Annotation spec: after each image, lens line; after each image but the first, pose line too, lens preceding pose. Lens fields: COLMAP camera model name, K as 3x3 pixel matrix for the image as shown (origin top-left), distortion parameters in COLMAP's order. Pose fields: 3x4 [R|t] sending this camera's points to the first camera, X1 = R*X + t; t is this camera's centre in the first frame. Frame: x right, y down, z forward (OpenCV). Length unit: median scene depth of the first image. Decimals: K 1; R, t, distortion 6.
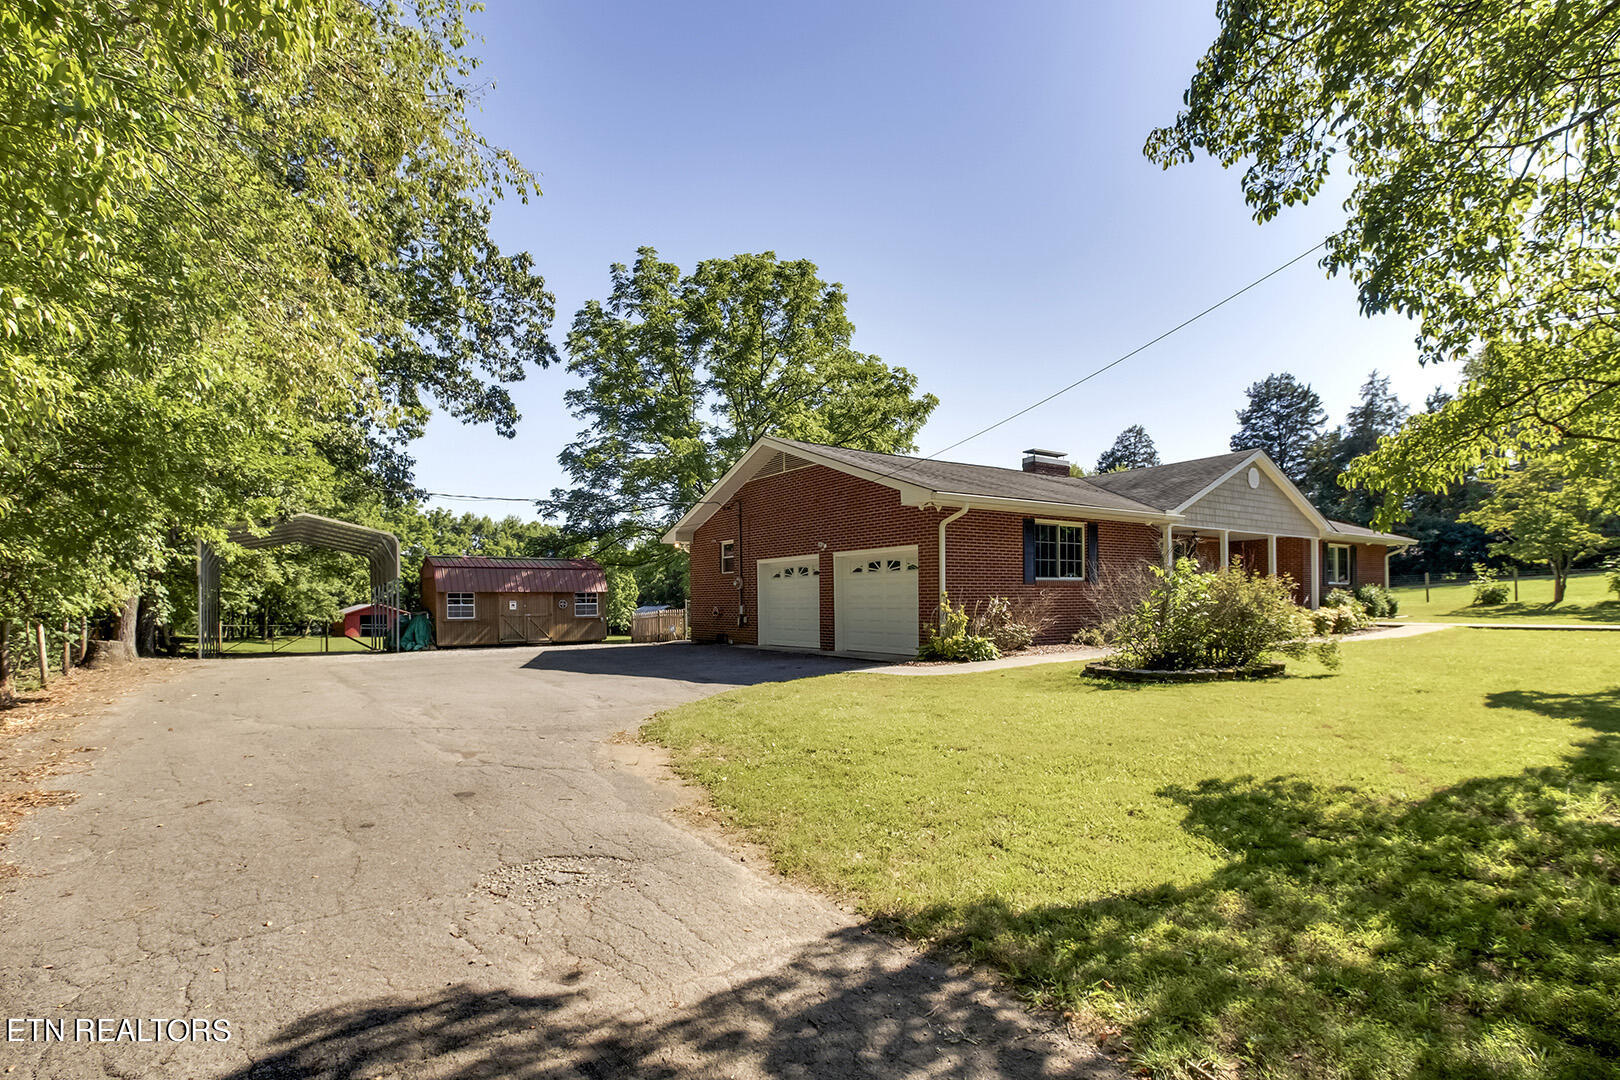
lens RADIAL K [[828.4, 0, 813.0], [0, 828.4, 597.3], [0, 0, 1]] dist [0.001793, 0.000282]
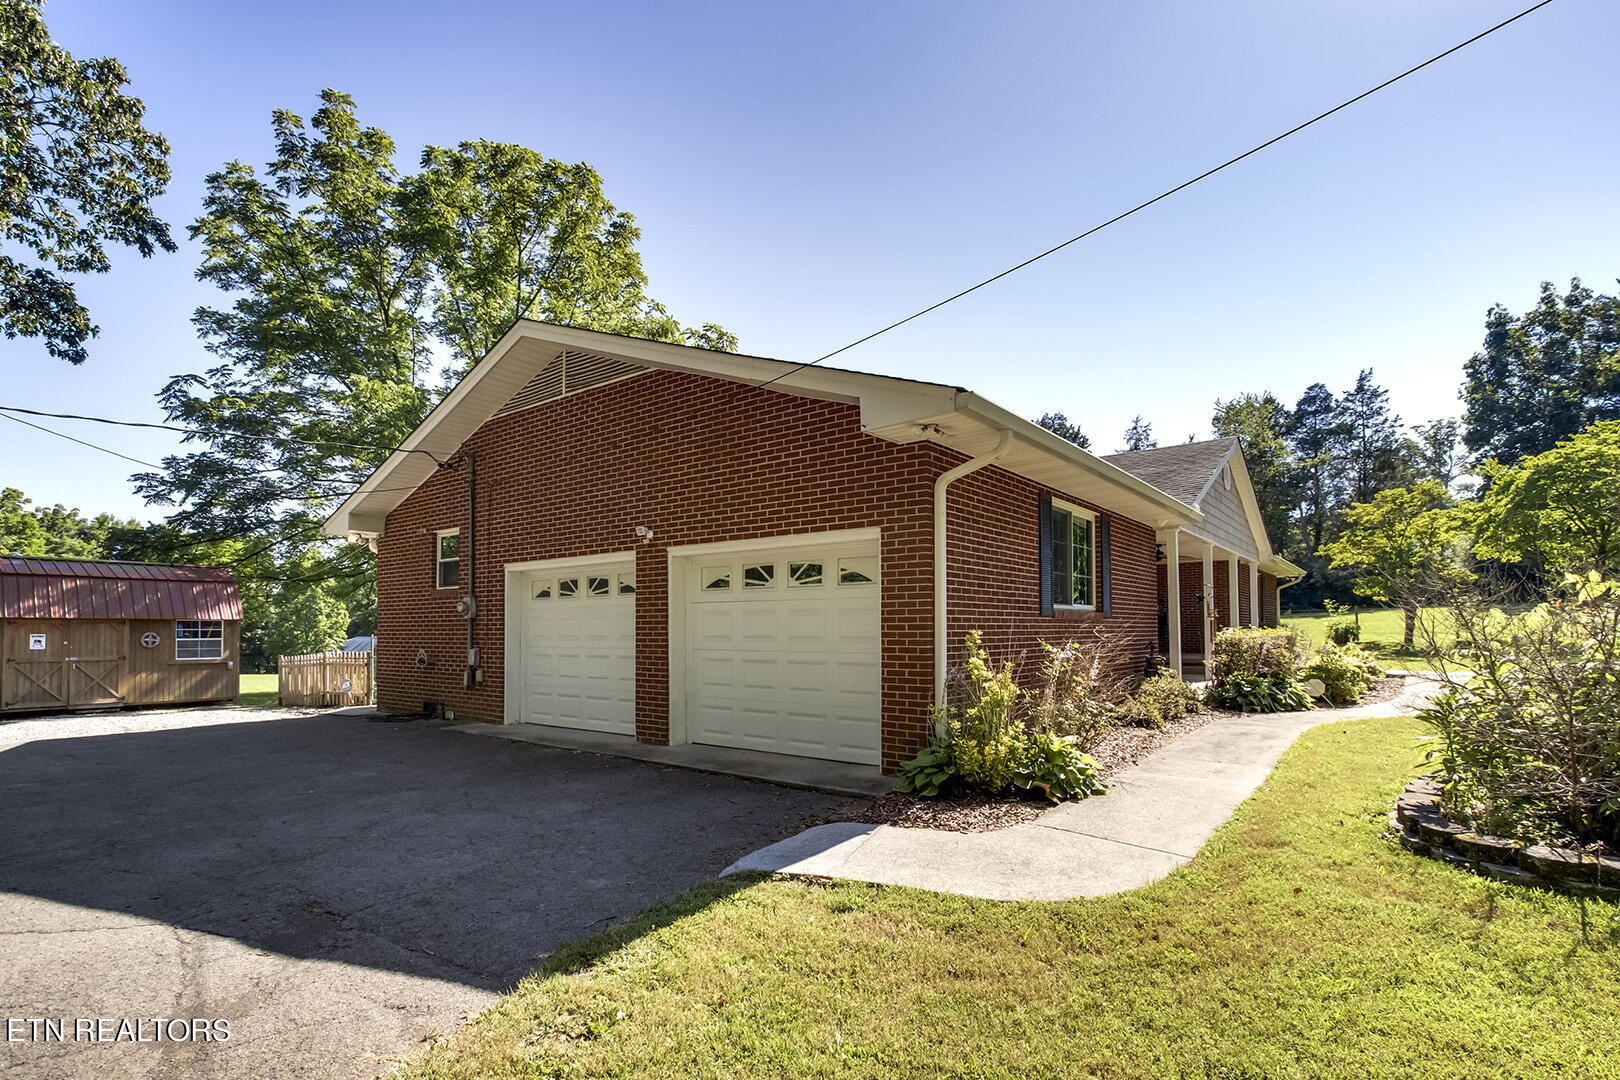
lens RADIAL K [[766.8, 0, 812.2], [0, 766.8, 602.2], [0, 0, 1]] dist [-0.019624, 0.000872]
pose [[0.949760, 0.016931, 0.312520, -0.022494], [-0.007173, 0.999451, -0.032345, -0.003916], [-0.312896, 0.028479, 0.949360, 0.319021]]
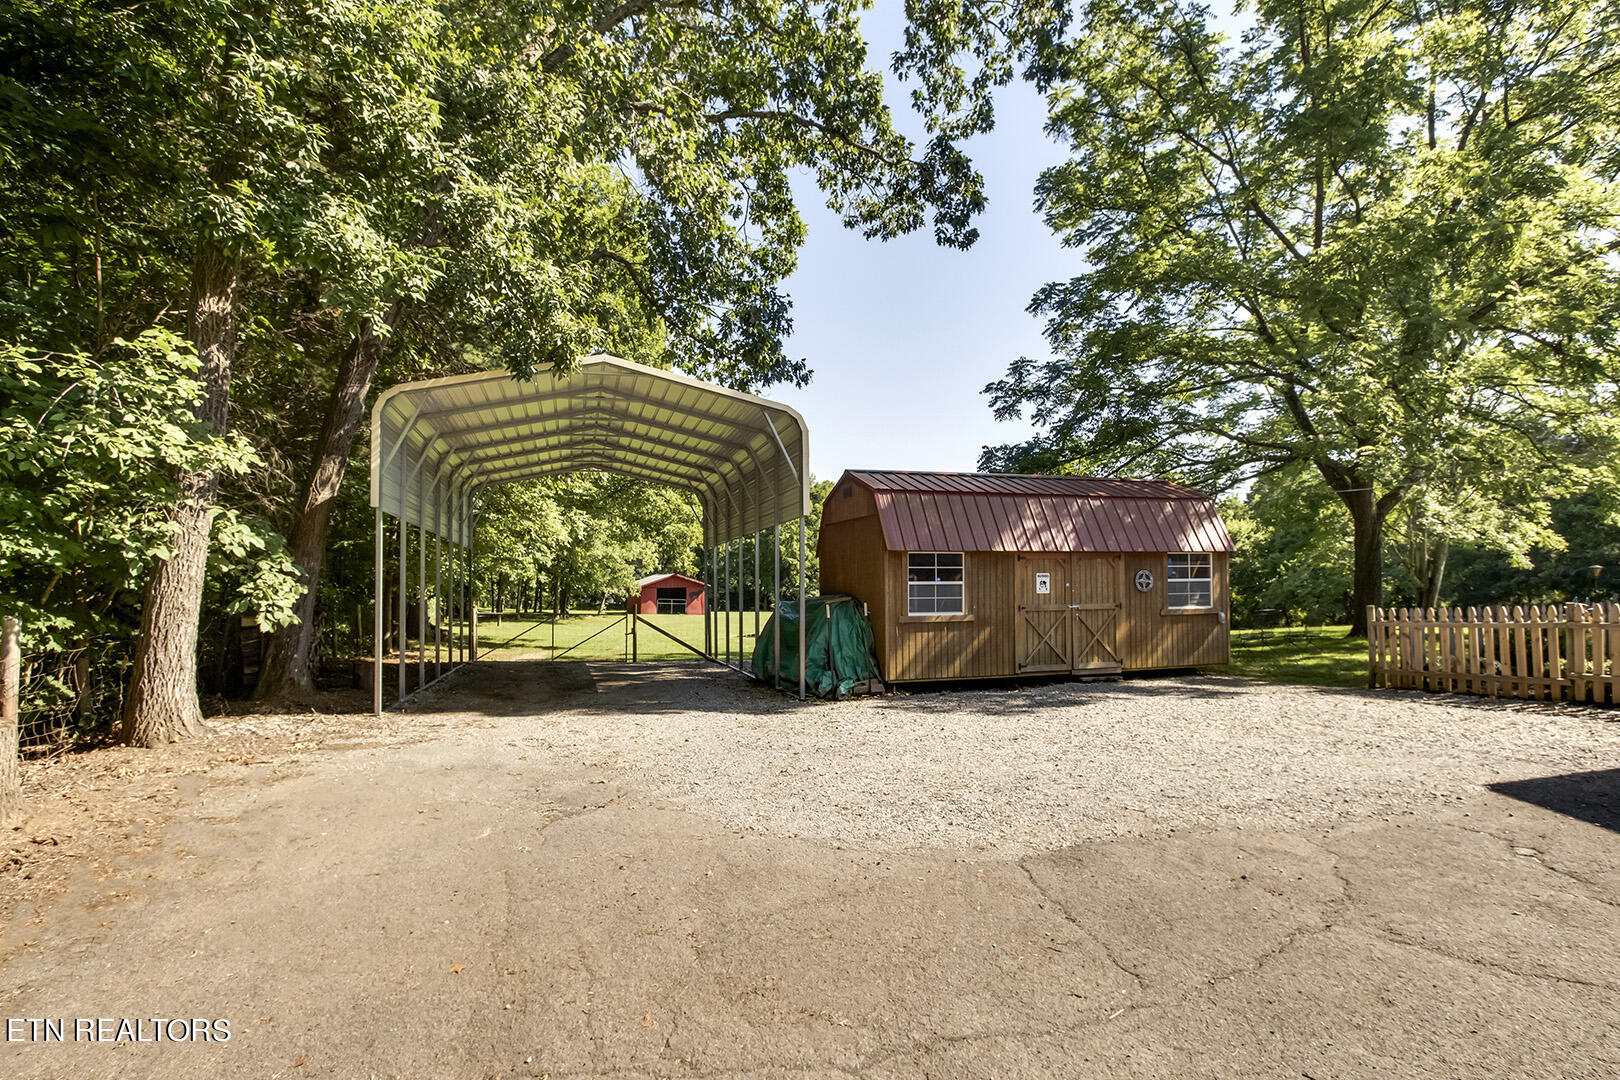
lens RADIAL K [[771.3, 0, 811.1], [0, 771.3, 550.2], [0, 0, 1]] dist [0.000013, 0.000243]
pose [[0.960690, -0.006487, -0.277547, -0.328862], [0.000784, 0.999786, -0.020653, 0.000813], [0.277622, 0.019623, 0.960490, 0.533957]]
